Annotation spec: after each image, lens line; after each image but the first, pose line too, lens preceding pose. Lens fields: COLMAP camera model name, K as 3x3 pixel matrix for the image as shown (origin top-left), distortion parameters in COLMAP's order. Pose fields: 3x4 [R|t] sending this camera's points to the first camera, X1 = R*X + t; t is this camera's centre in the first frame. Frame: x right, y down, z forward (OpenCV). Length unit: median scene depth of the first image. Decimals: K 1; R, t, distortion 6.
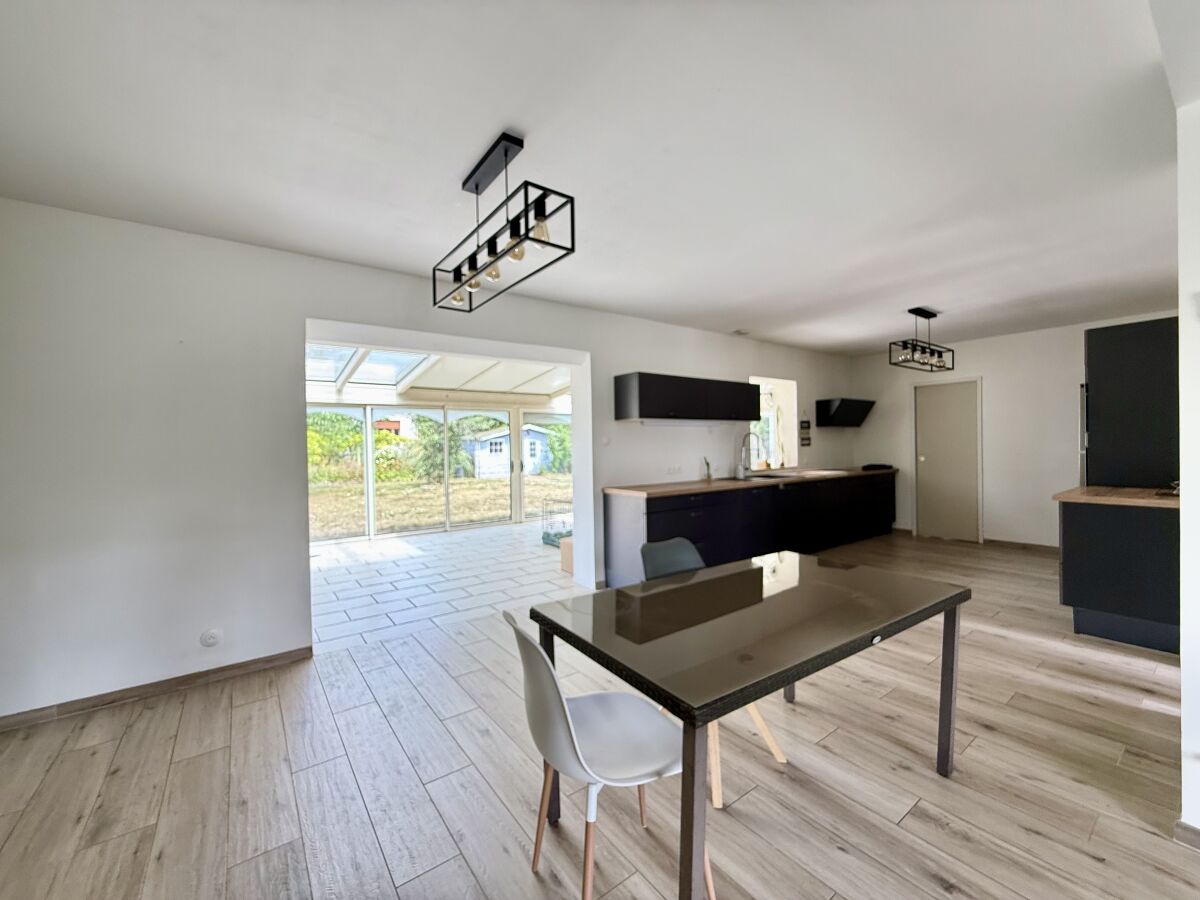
lens RADIAL K [[486.4, 0, 602.3], [0, 486.4, 450.3], [0, 0, 1]] dist [0.001168, 0.000238]
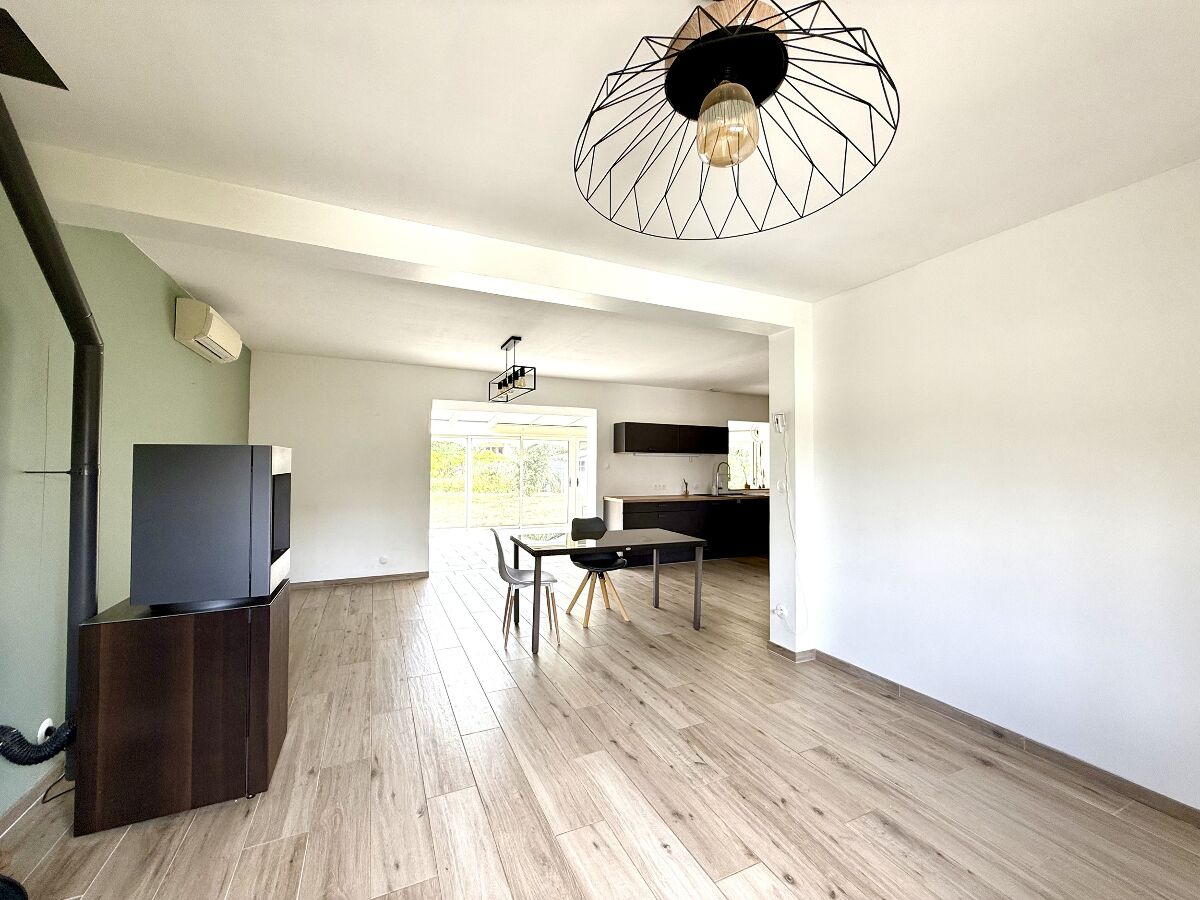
lens RADIAL K [[483.4, 0, 599.9], [0, 483.4, 448.3], [0, 0, 1]] dist [-0.000631, 0.000094]
pose [[0.978589, 0.017361, -0.205091, 0.249829], [-0.026660, 0.998734, -0.042664, -0.007504], [0.204090, 0.047218, 0.977813, -0.418838]]
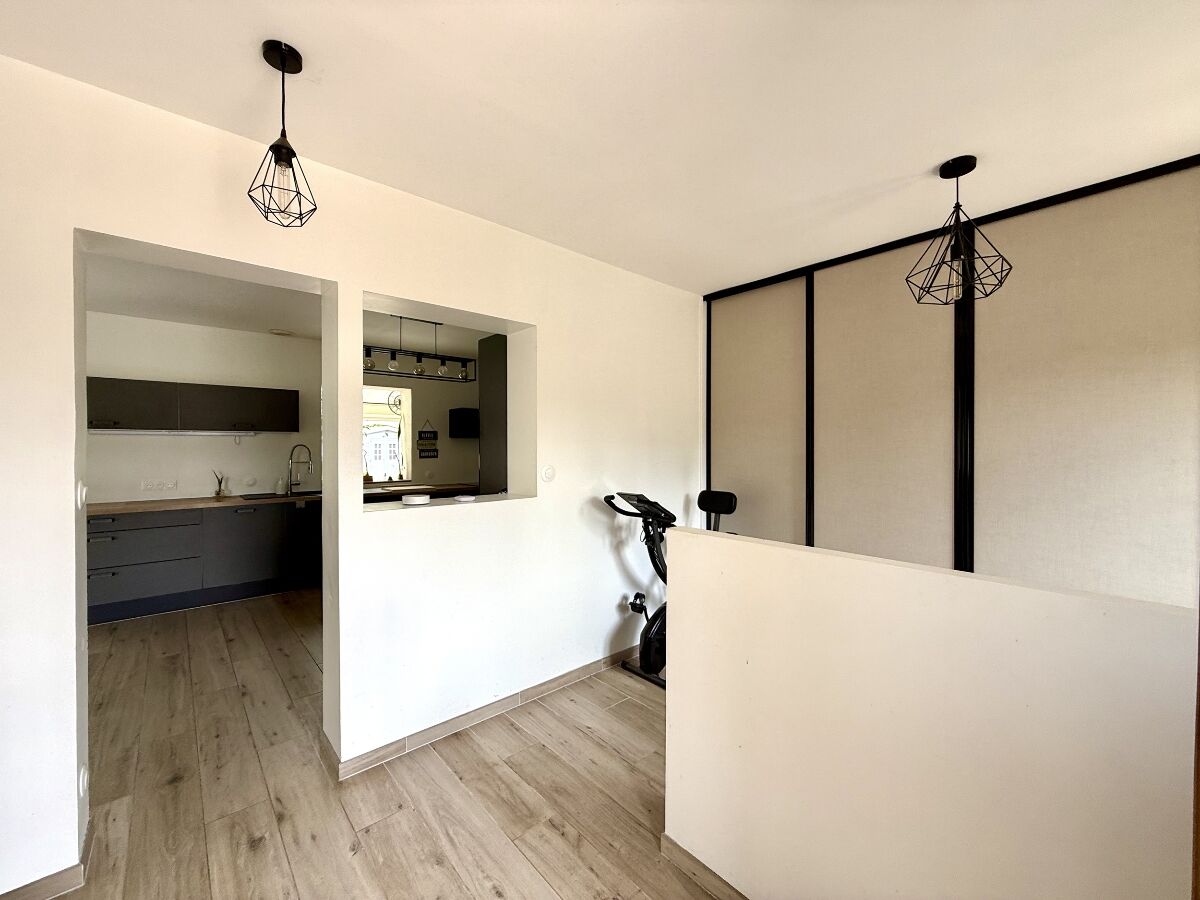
lens RADIAL K [[483.4, 0, 599.9], [0, 483.4, 448.3], [0, 0, 1]] dist [-0.000631, 0.000094]
pose [[0.996799, 0.012910, 0.078901, 0.814096], [-0.012057, 0.999864, -0.011278, -0.025478], [-0.079036, 0.010290, 0.996819, 0.065134]]
